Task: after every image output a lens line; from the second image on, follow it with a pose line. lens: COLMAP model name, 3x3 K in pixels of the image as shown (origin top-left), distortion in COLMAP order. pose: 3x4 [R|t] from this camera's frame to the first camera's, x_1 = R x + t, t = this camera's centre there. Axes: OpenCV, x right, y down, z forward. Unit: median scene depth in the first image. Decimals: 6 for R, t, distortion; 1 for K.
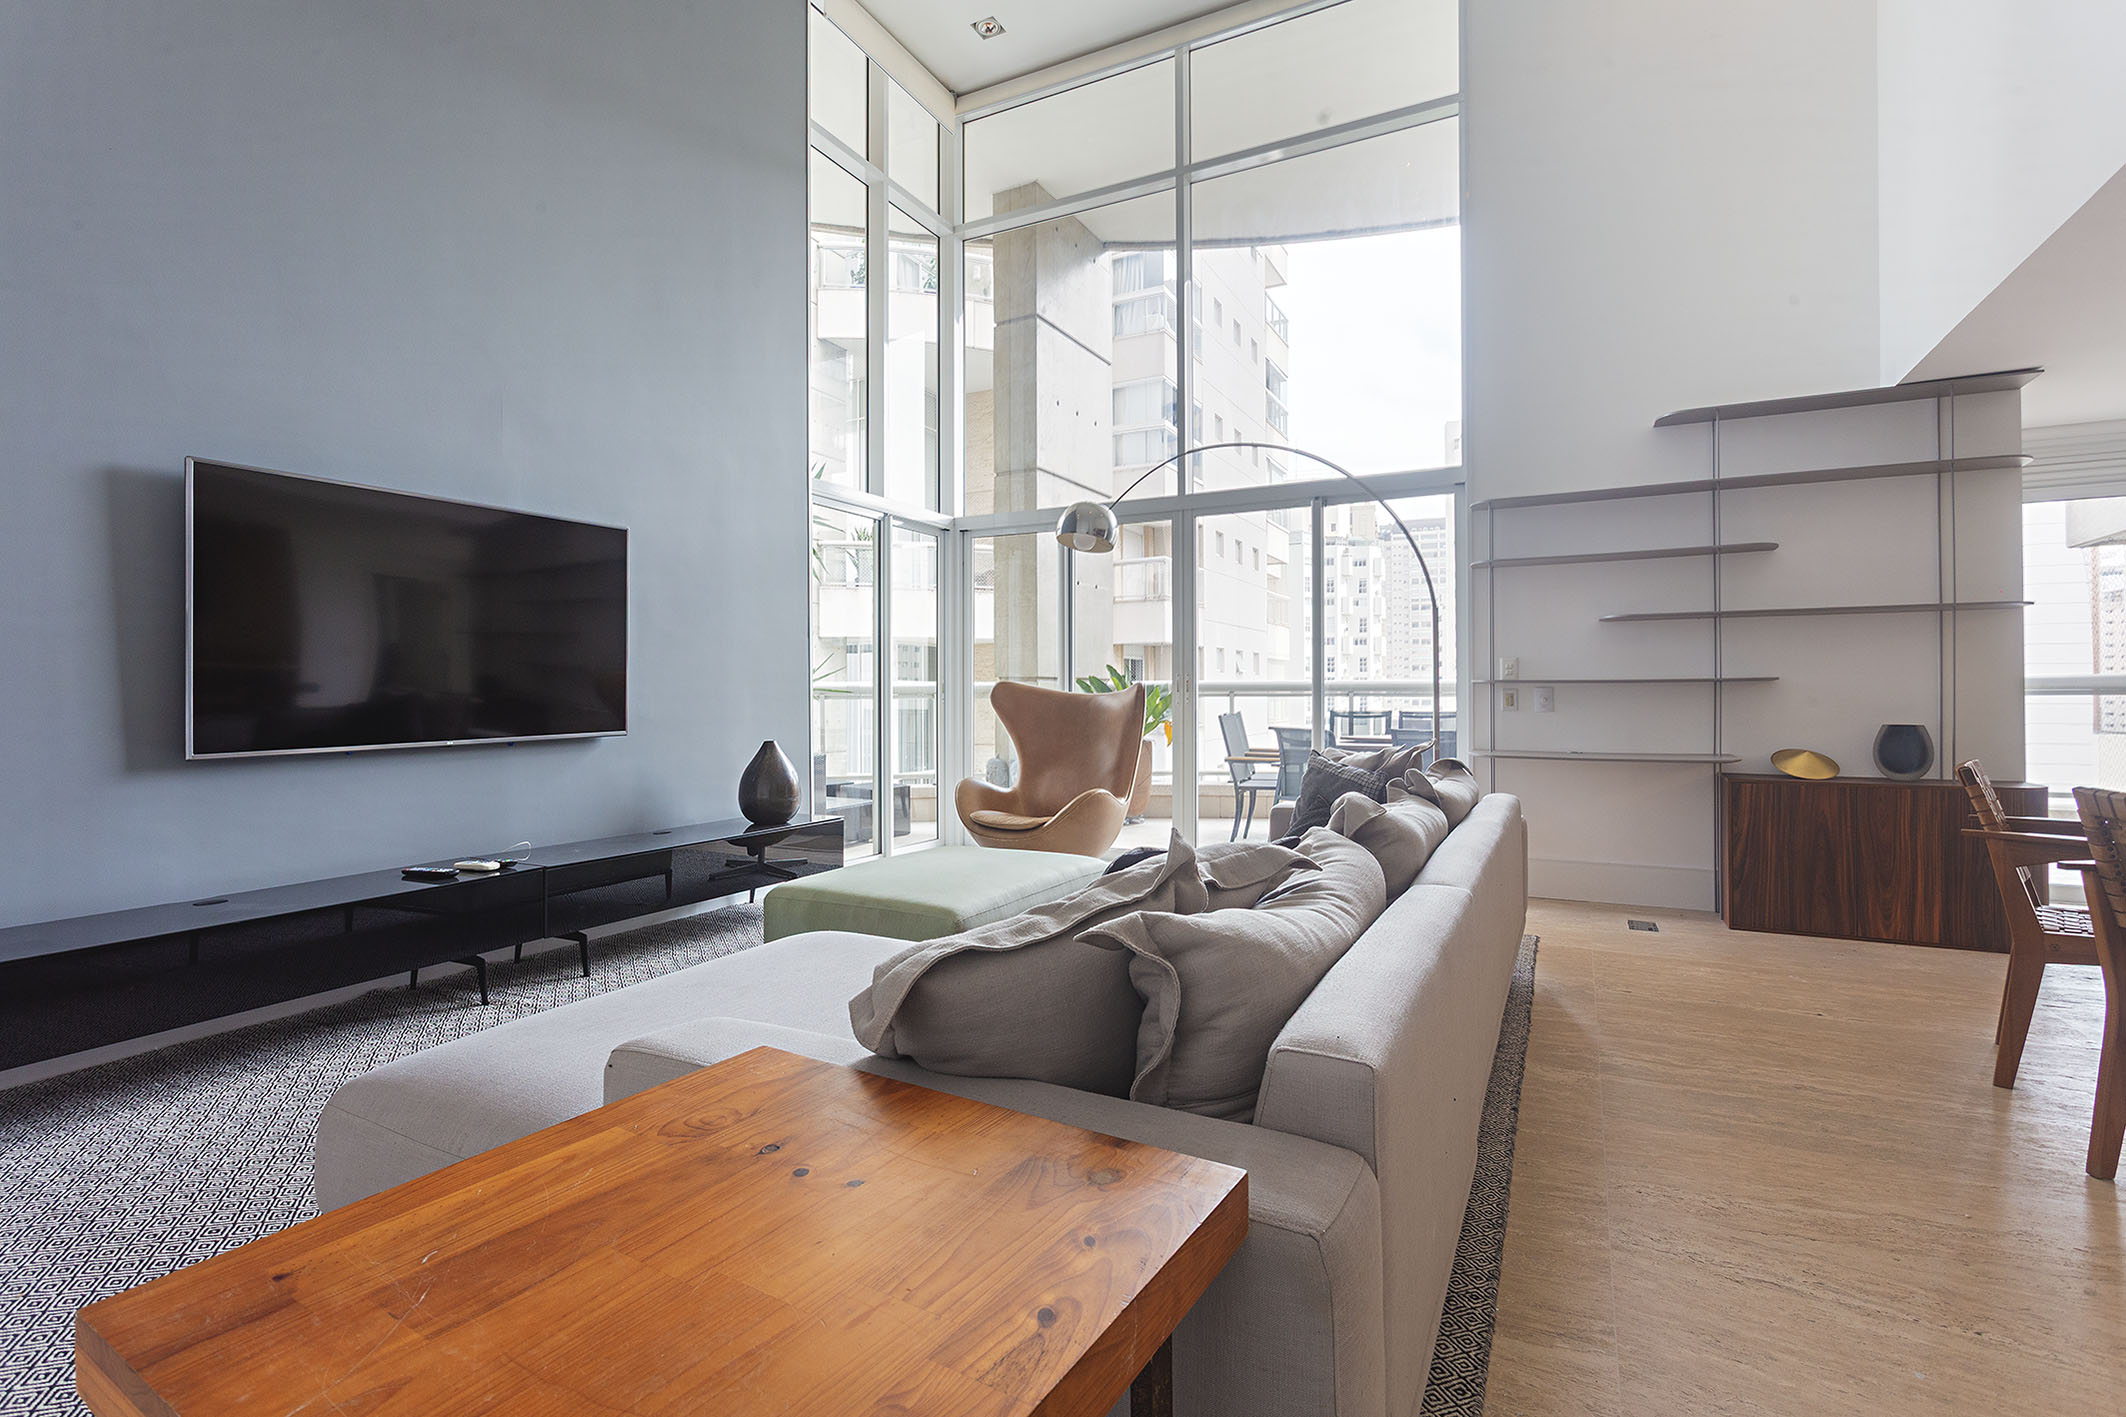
lens RADIAL K [[1019.7, 0, 1050.0], [0, 1019.7, 690.4], [0, 0, 1]] dist [0.001116, 0.000748]
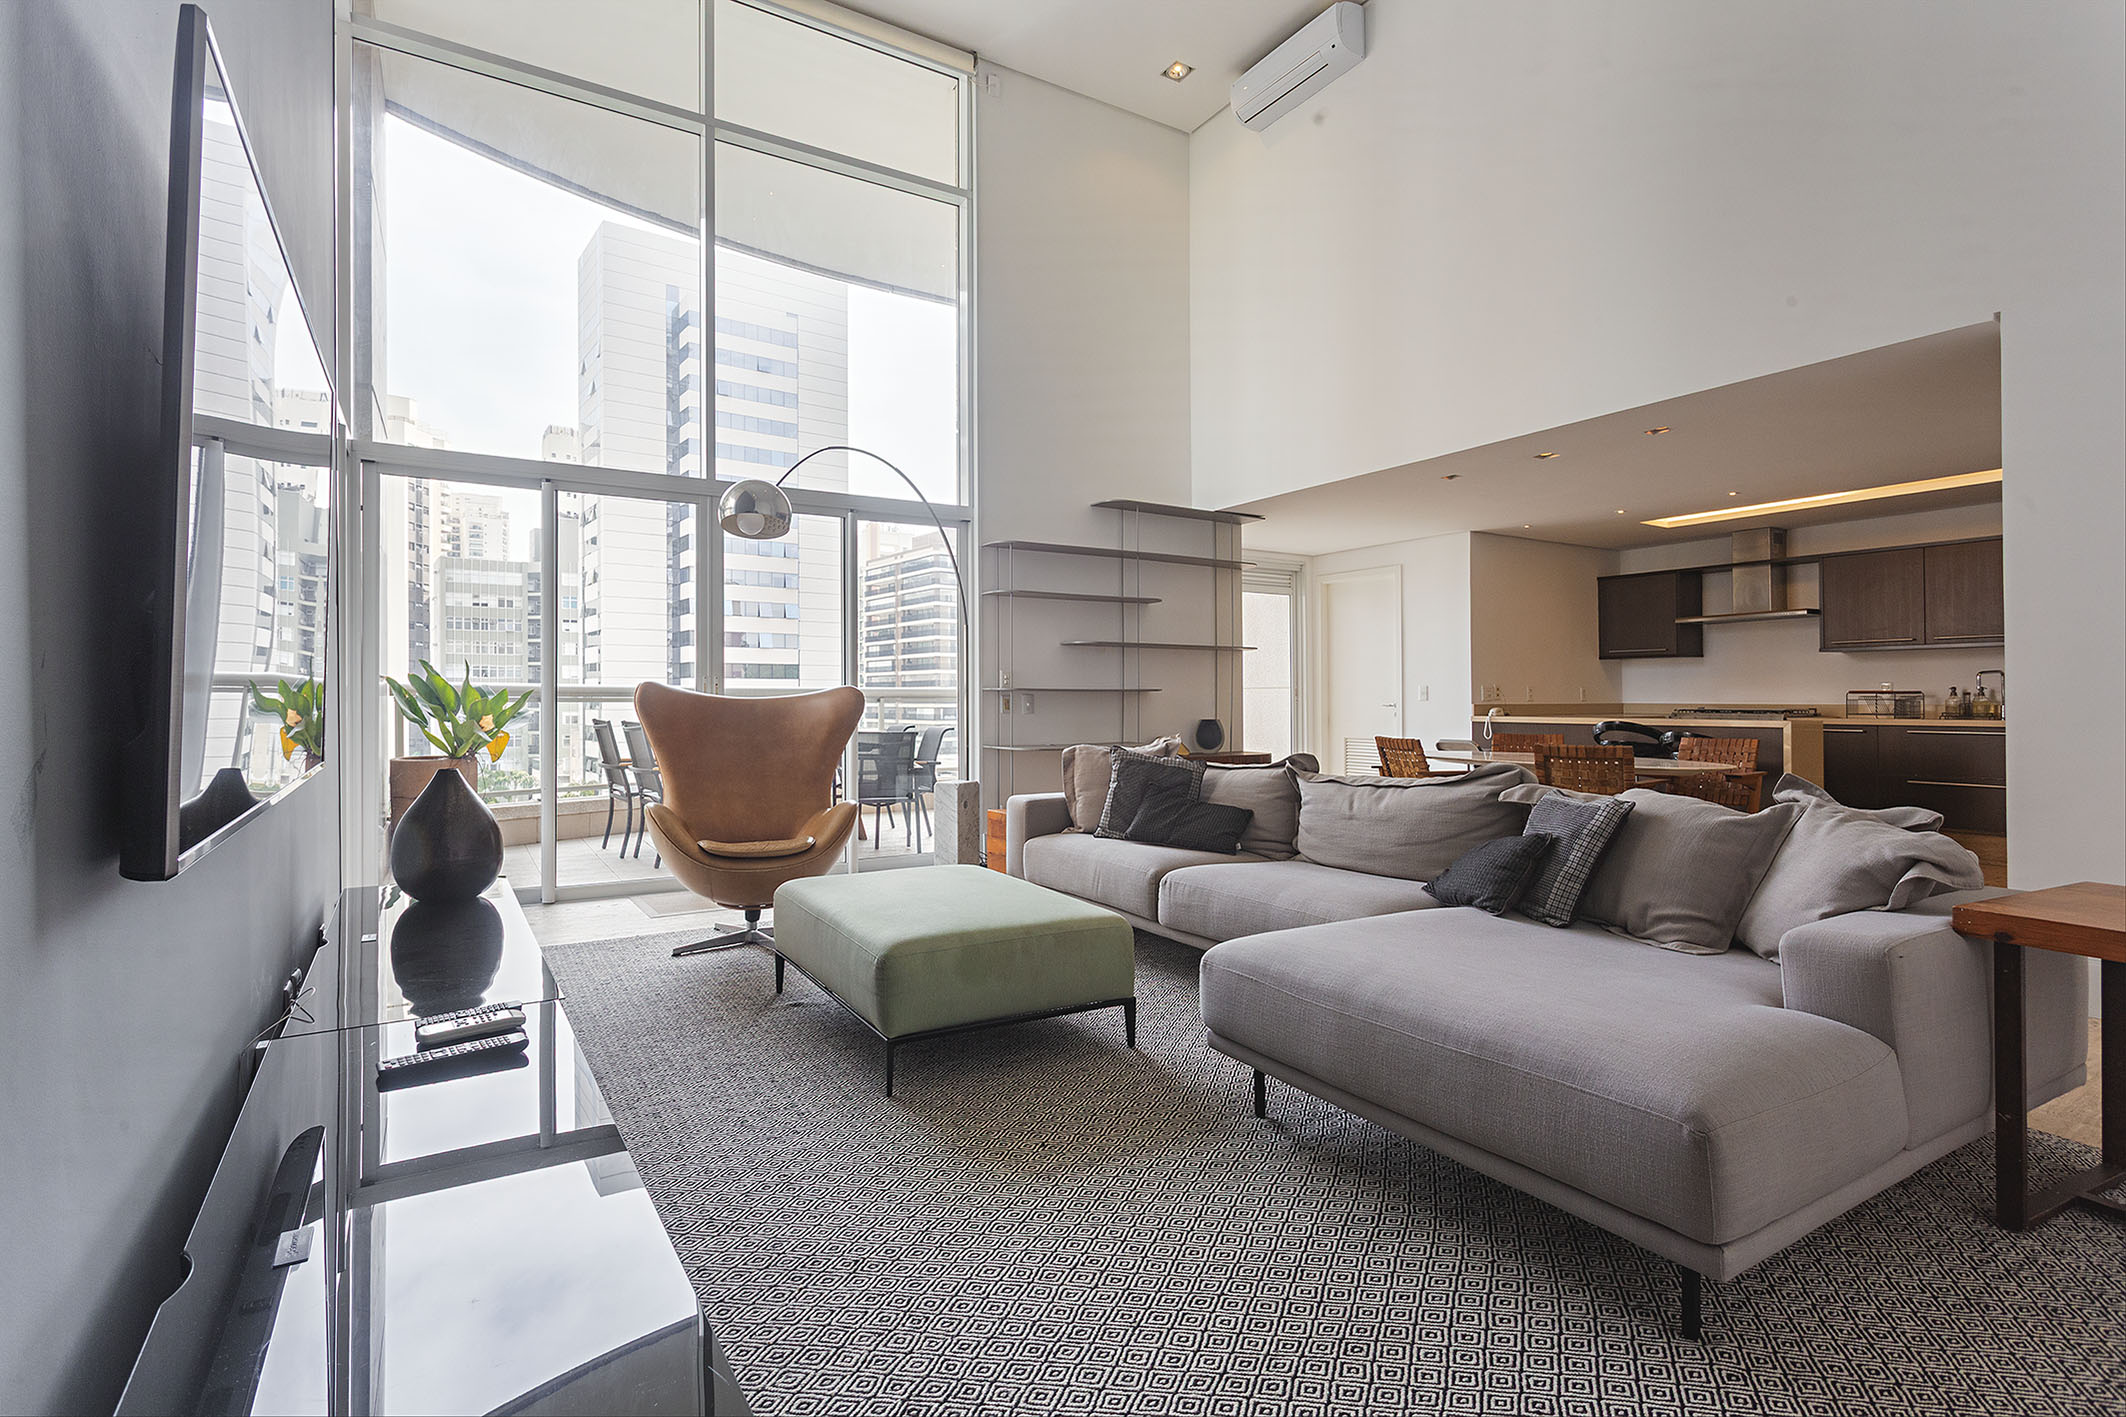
lens RADIAL K [[1019.7, 0, 1045.0], [0, 1019.7, 711.6], [0, 0, 1]] dist [0.001116, 0.000748]
pose [[0.524433, -0.005632, 0.851433, -0.619840], [-0.008939, 0.999887, 0.012120, 0.003047], [-0.851405, -0.013967, 0.524323, 0.330325]]
